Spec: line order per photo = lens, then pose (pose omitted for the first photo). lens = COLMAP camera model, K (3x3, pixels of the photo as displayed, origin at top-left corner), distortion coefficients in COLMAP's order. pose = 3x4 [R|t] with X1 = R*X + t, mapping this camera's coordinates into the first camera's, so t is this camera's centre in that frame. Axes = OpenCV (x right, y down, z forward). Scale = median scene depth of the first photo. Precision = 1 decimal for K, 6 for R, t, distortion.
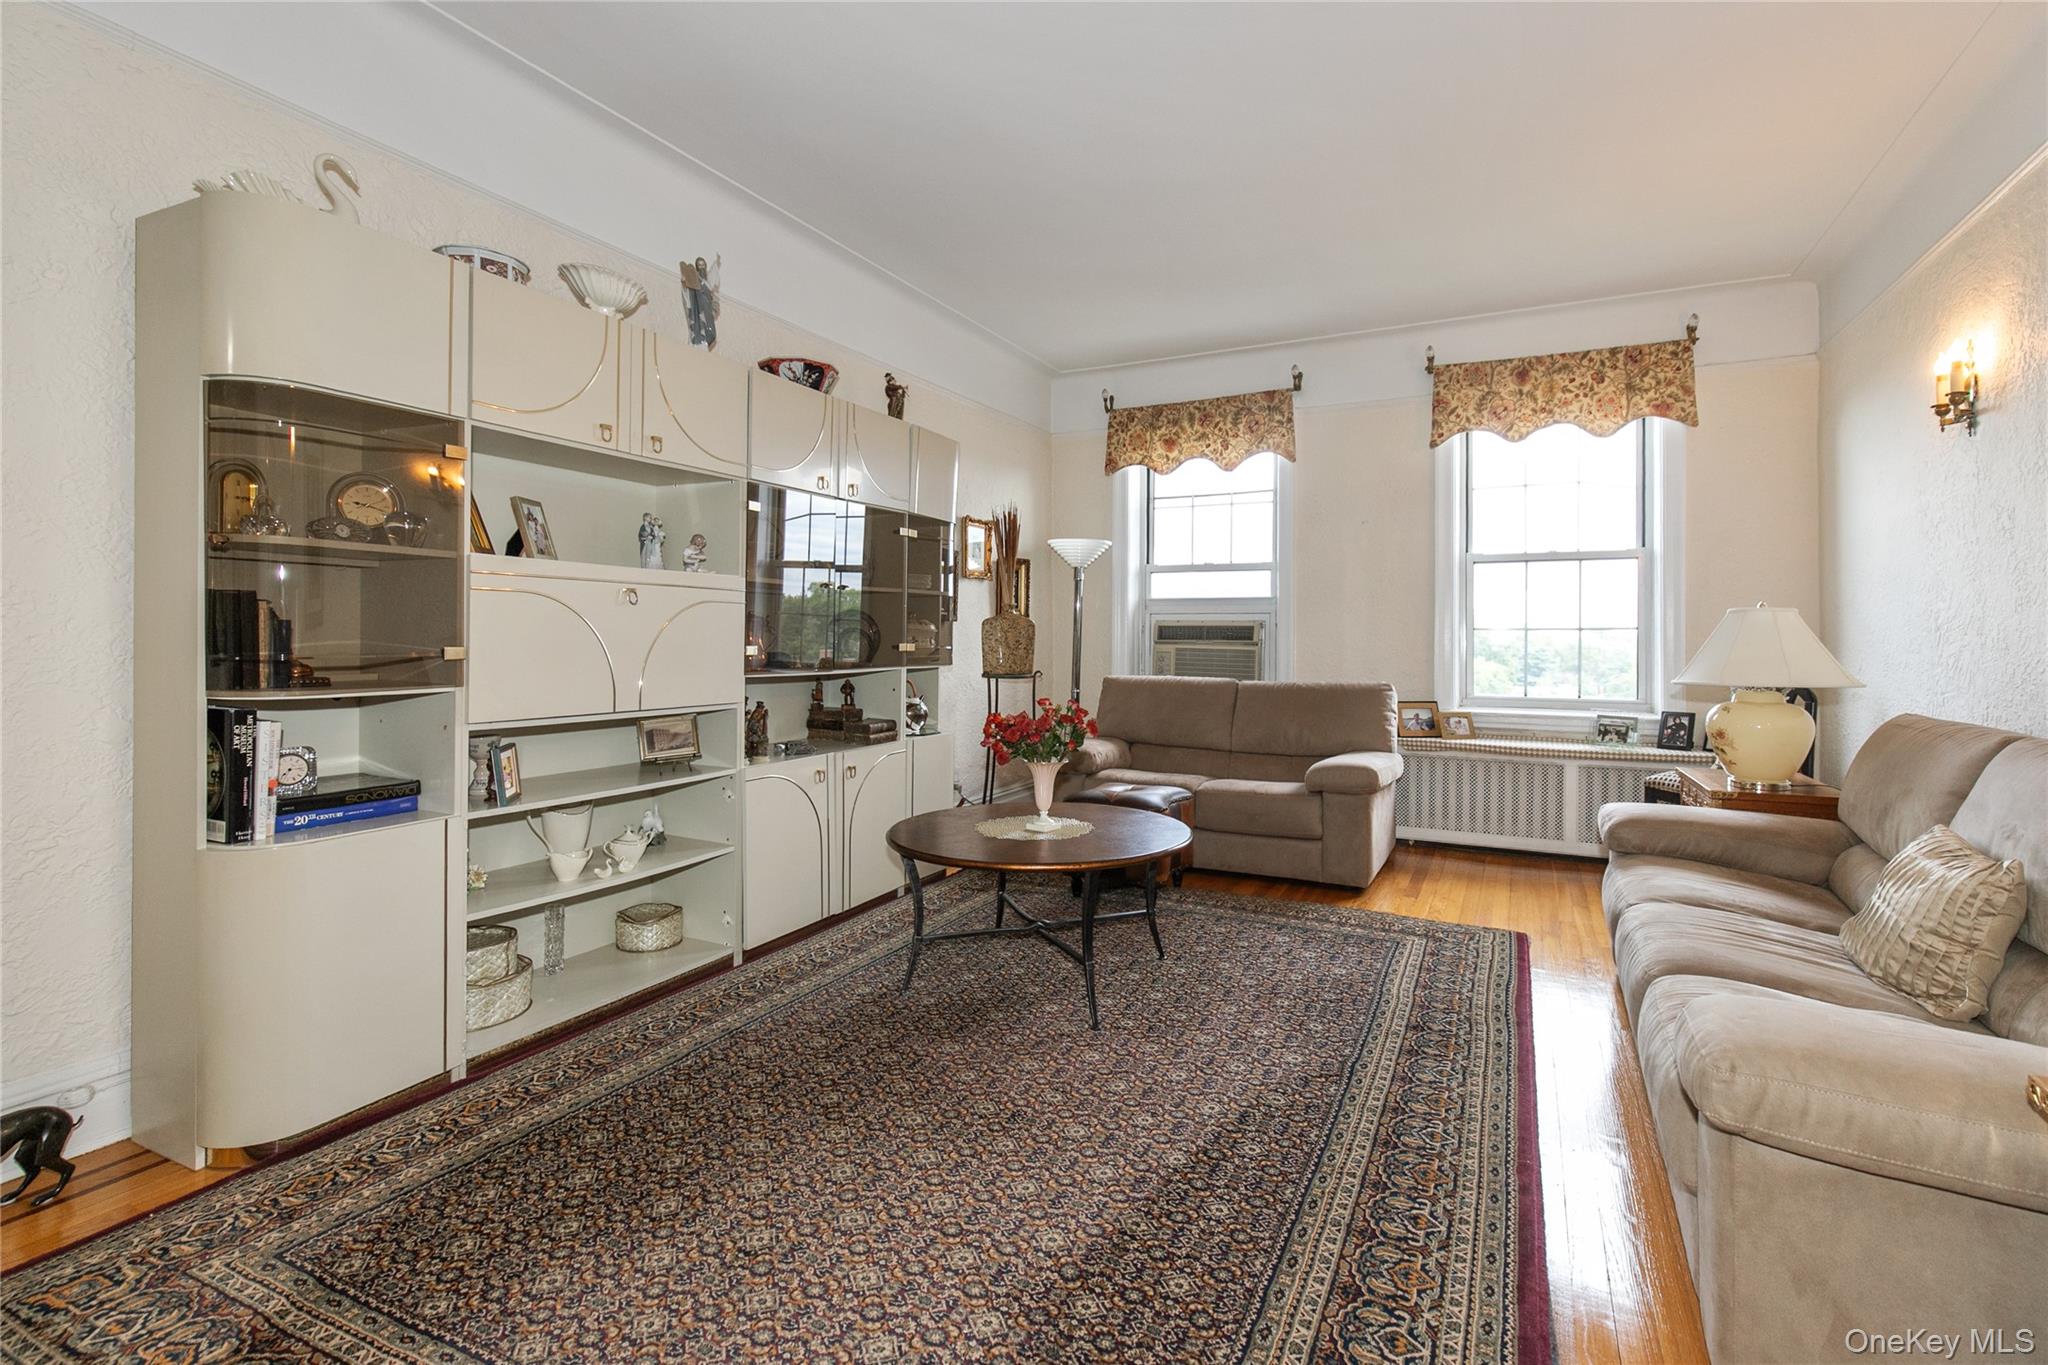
lens RADIAL K [[942.7, 0, 1075.1], [0, 942.7, 641.2], [0, 0, 1]] dist [0.007584, -0.000212]
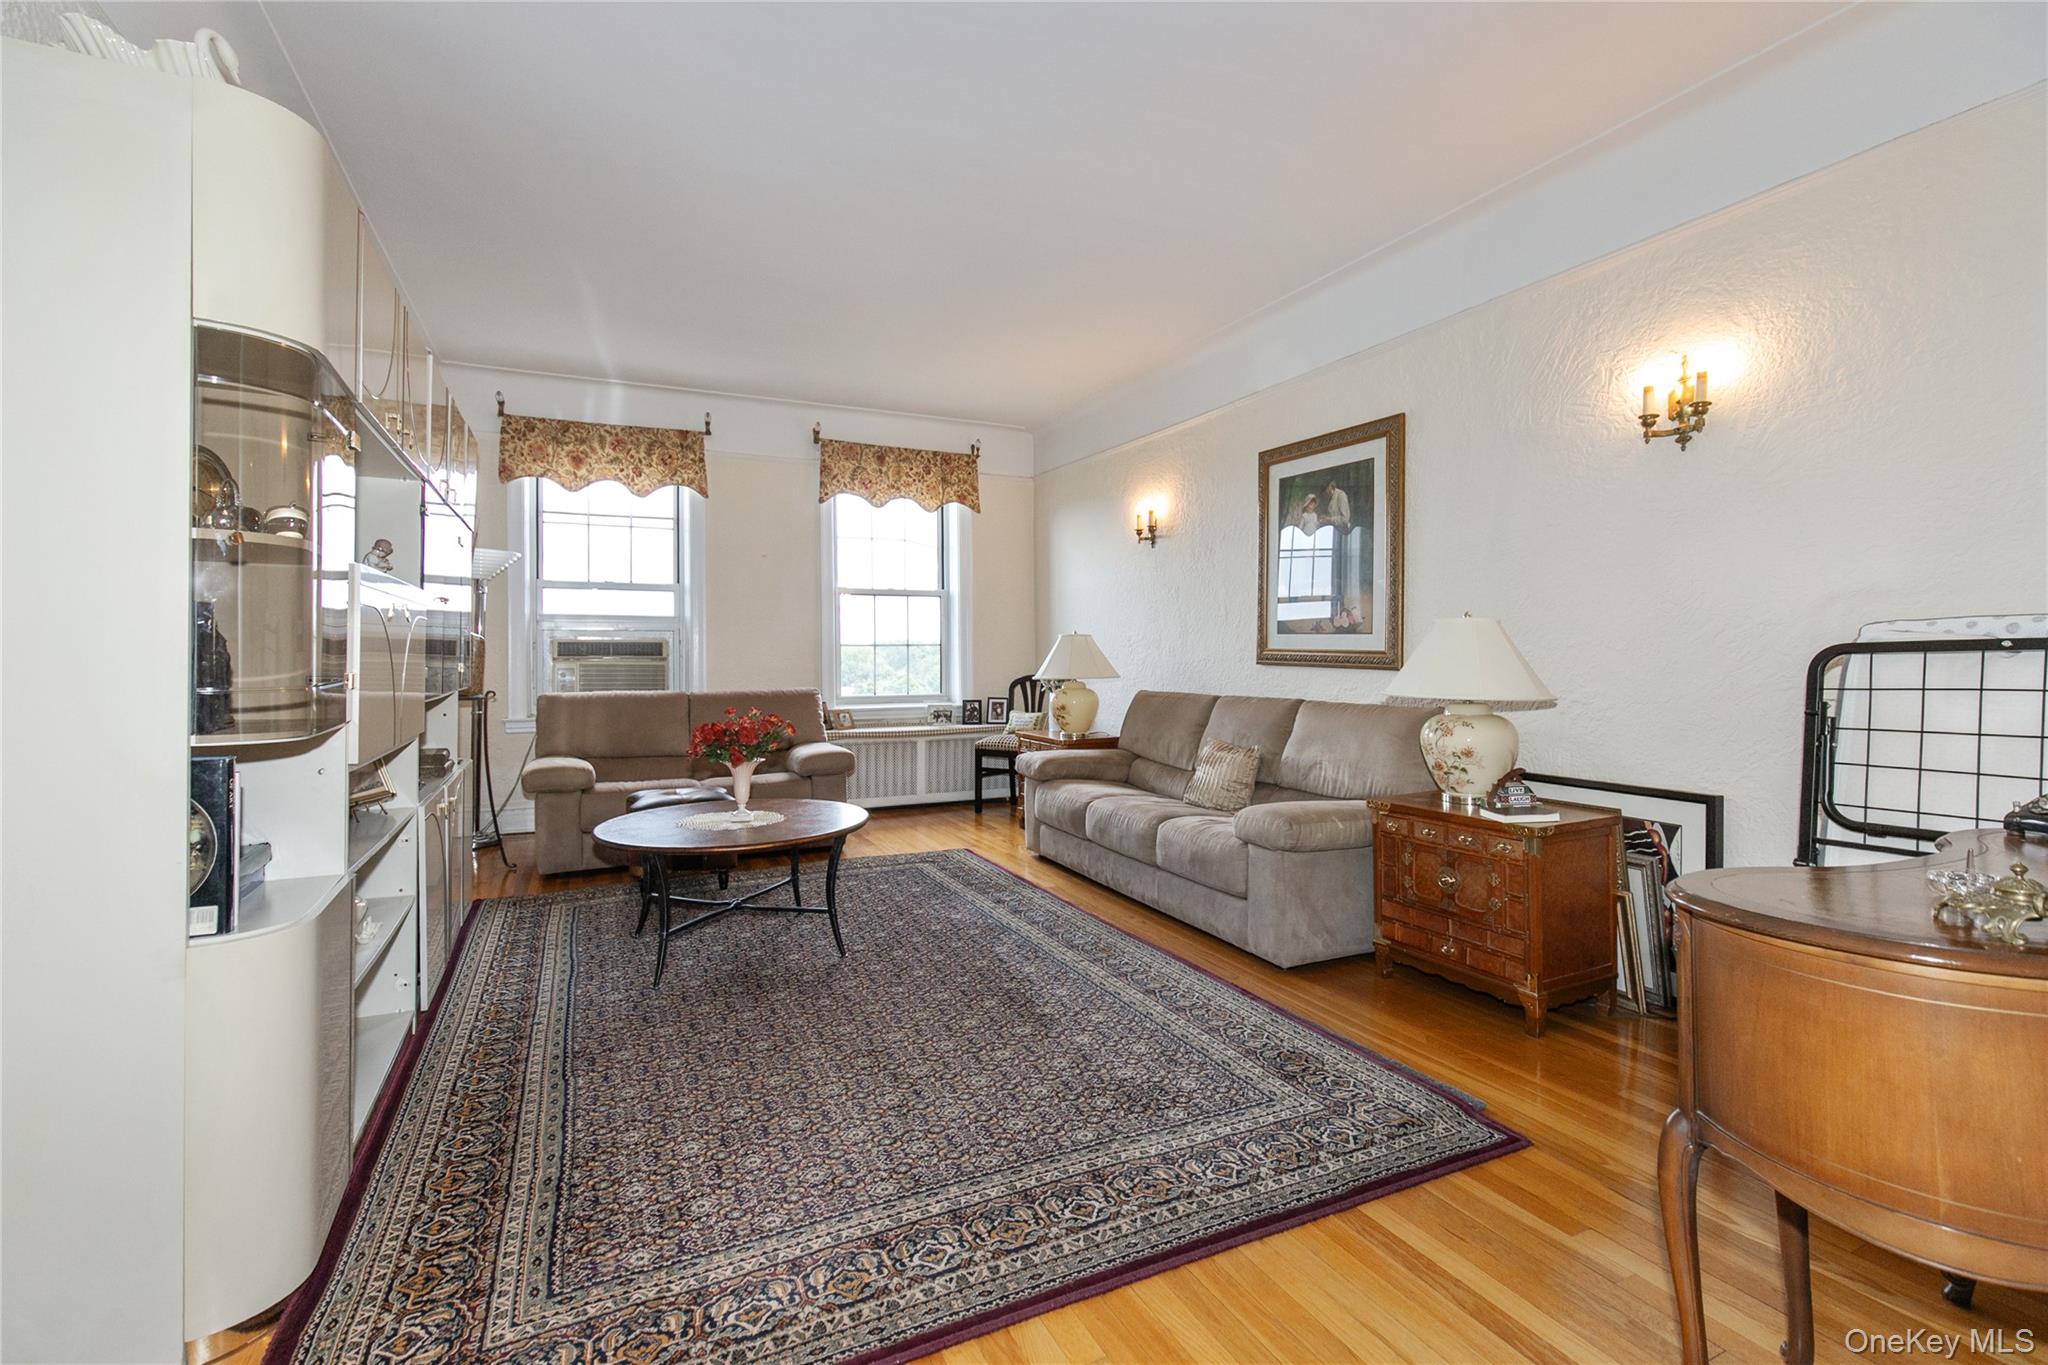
lens RADIAL K [[942.7, 0, 1020.0], [0, 942.7, 661.7], [0, 0, 1]] dist [0.007584, -0.000212]
pose [[0.614041, -0.015169, 0.789129, -0.503836], [0.008790, 0.999885, 0.012380, -0.004813], [-0.789225, -0.000665, 0.614103, 0.009023]]
